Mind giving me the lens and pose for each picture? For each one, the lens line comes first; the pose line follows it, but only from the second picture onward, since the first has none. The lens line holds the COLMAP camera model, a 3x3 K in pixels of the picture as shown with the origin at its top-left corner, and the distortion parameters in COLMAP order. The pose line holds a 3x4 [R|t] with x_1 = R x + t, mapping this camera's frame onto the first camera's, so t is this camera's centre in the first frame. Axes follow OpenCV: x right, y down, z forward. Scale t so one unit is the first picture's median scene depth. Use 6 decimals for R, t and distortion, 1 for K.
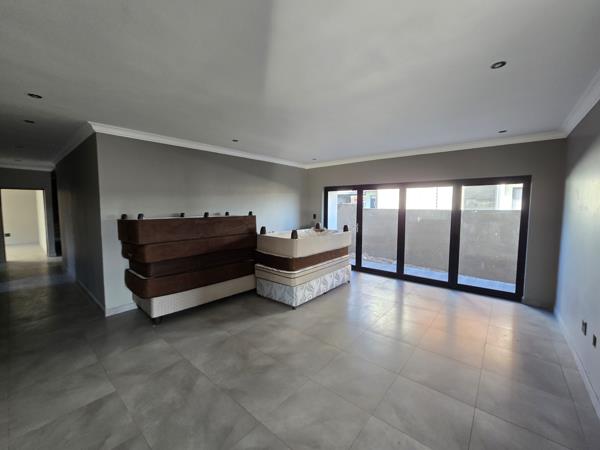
lens RADIAL K [[246.9, 0, 298.8], [0, 246.9, 220.5], [0, 0, 1]] dist [-0.004391, -0.000167]
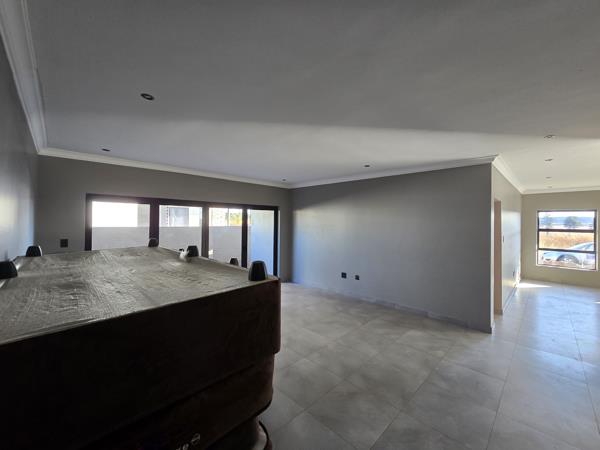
lens RADIAL K [[246.4, 0, 301.9], [0, 246.4, 217.8], [0, 0, 1]] dist [-0.003565, -0.000556]
pose [[0.086610, 0.014309, 0.996140, -0.743672], [0.056773, 0.998201, -0.019275, -0.060115], [-0.994623, 0.058223, 0.085642, 0.689497]]
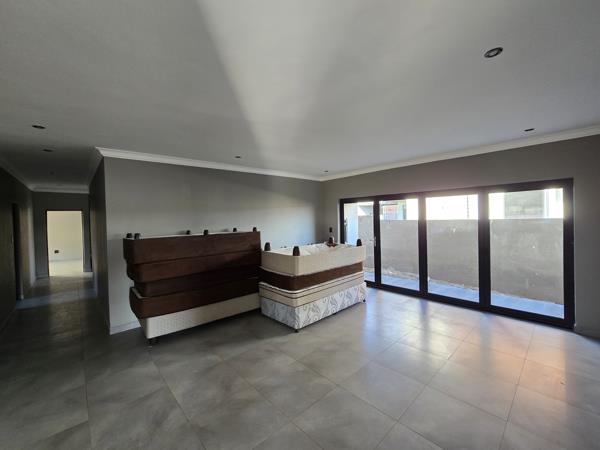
lens RADIAL K [[246.4, 0, 301.9], [0, 246.4, 217.8], [0, 0, 1]] dist [-0.003565, -0.000556]
pose [[0.992446, -0.025869, -0.119926, 0.116269], [0.018674, 0.997979, -0.060737, -0.012313], [0.121255, 0.058039, 0.990923, 0.055483]]
